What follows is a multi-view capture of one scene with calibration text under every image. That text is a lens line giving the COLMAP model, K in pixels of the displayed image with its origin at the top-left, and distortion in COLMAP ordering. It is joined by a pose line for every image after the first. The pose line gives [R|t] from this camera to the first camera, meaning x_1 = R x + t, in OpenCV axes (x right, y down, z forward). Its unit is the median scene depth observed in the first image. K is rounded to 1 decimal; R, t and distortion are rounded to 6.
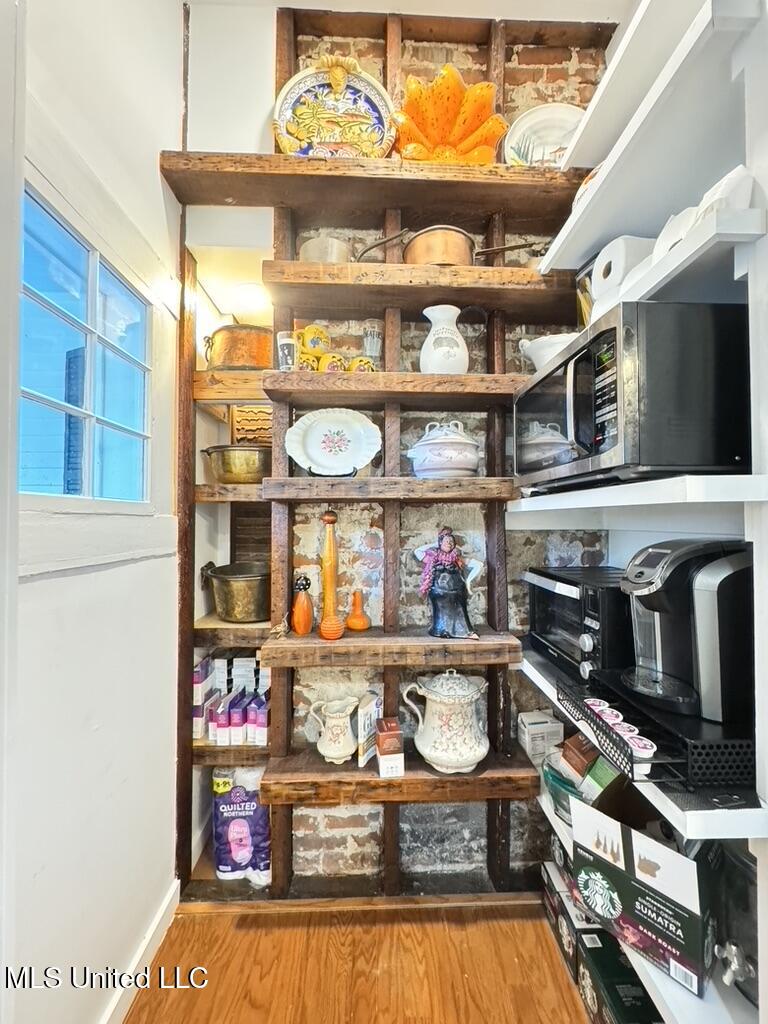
lens RADIAL K [[413.9, 0, 385.2], [0, 413.9, 513.0], [0, 0, 1]] dist [0.001855, 0.000039]
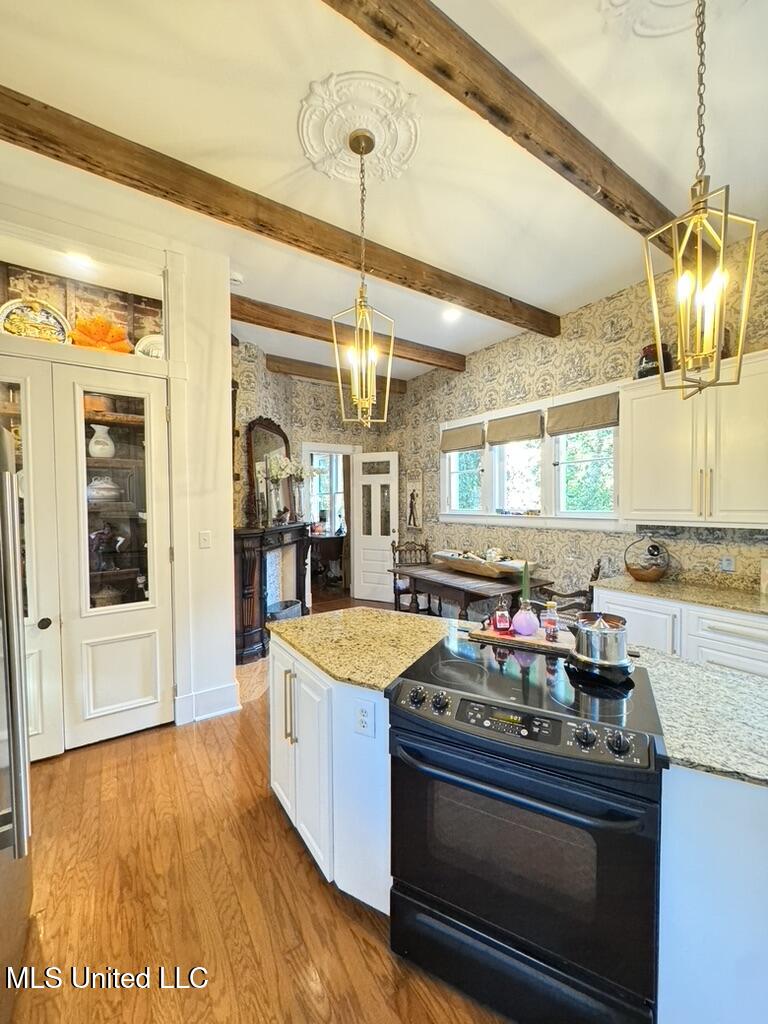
lens RADIAL K [[413.9, 0, 384.1], [0, 413.9, 518.3], [0, 0, 1]] dist [0.001855, 0.000039]
pose [[0.854687, -0.018327, 0.518821, 0.269717], [-0.007225, 0.998860, 0.047187, -0.107146], [-0.519094, -0.044079, 0.853580, -1.668557]]
